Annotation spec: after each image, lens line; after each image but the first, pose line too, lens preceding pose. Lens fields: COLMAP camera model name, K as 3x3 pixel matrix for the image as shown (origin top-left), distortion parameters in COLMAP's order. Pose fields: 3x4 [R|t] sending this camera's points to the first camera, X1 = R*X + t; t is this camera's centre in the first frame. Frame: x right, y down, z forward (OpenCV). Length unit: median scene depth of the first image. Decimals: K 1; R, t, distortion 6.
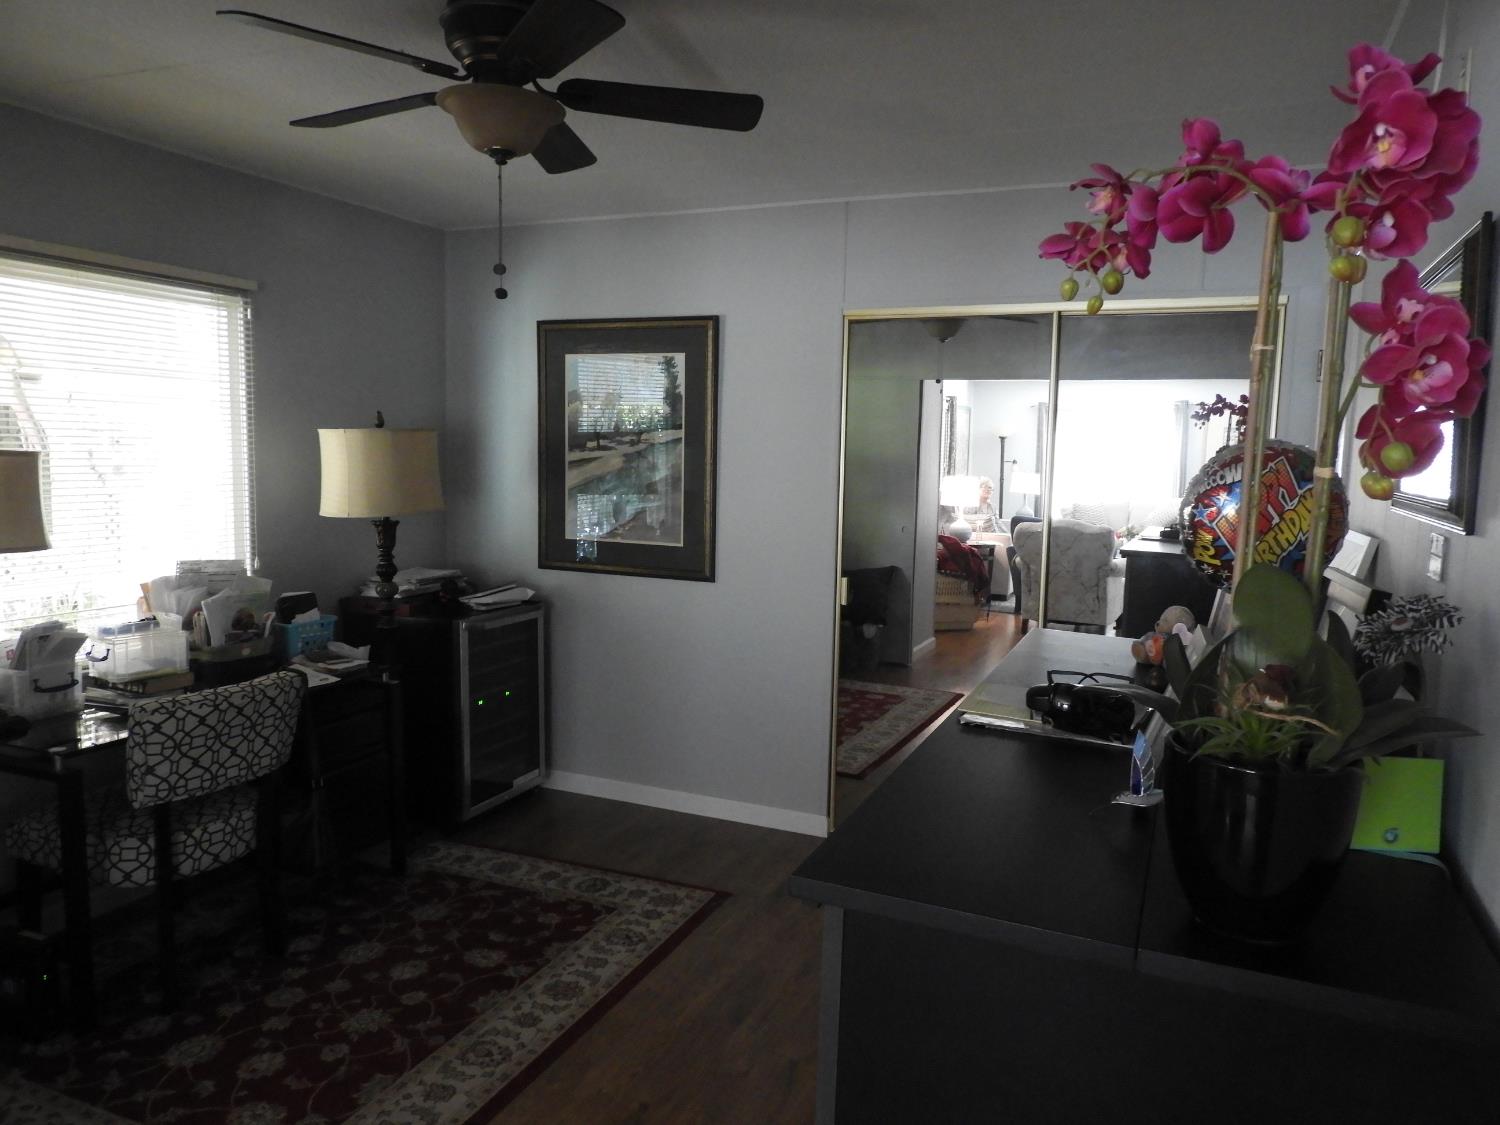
lens RADIAL K [[1059.8, 0, 750.0], [0, 1059.8, 562.5], [0, 0, 1]] dist [-0.003104, 0.001590]
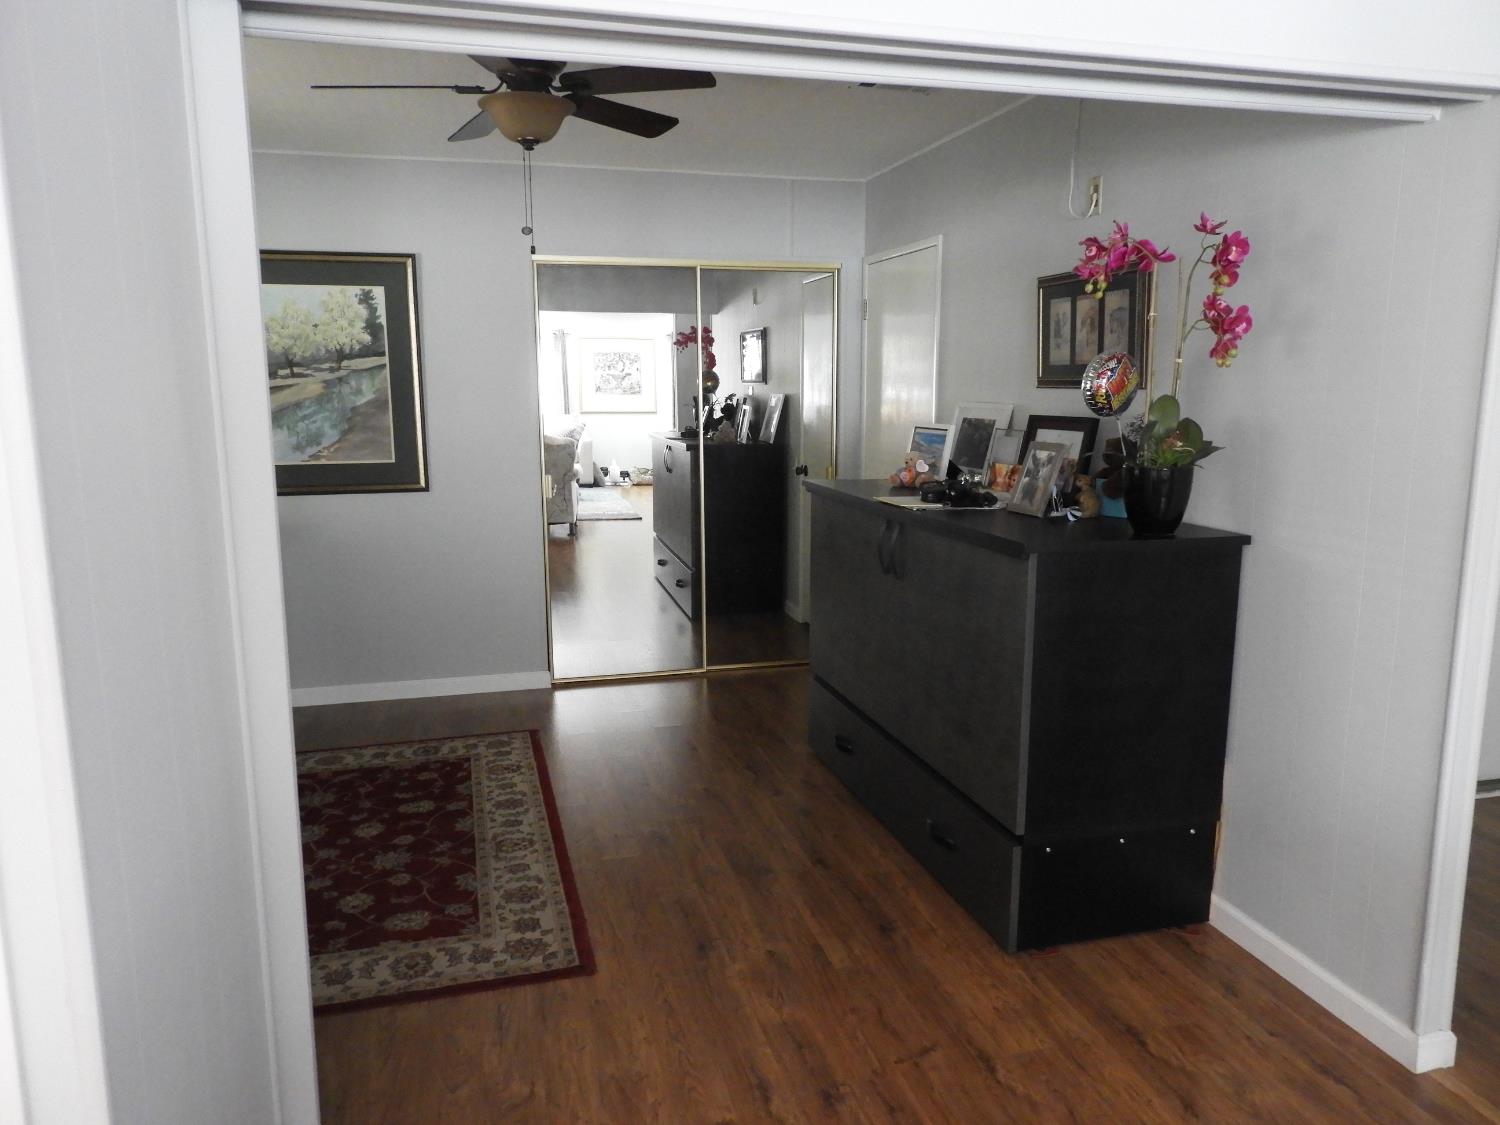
lens RADIAL K [[1059.8, 0, 750.0], [0, 1059.8, 562.5], [0, 0, 1]] dist [-0.003104, 0.001590]
pose [[0.781608, -0.130611, 0.609942, -0.481772], [0.090385, 0.991227, 0.096434, 0.016255], [-0.617187, -0.020244, 0.786556, -0.114977]]
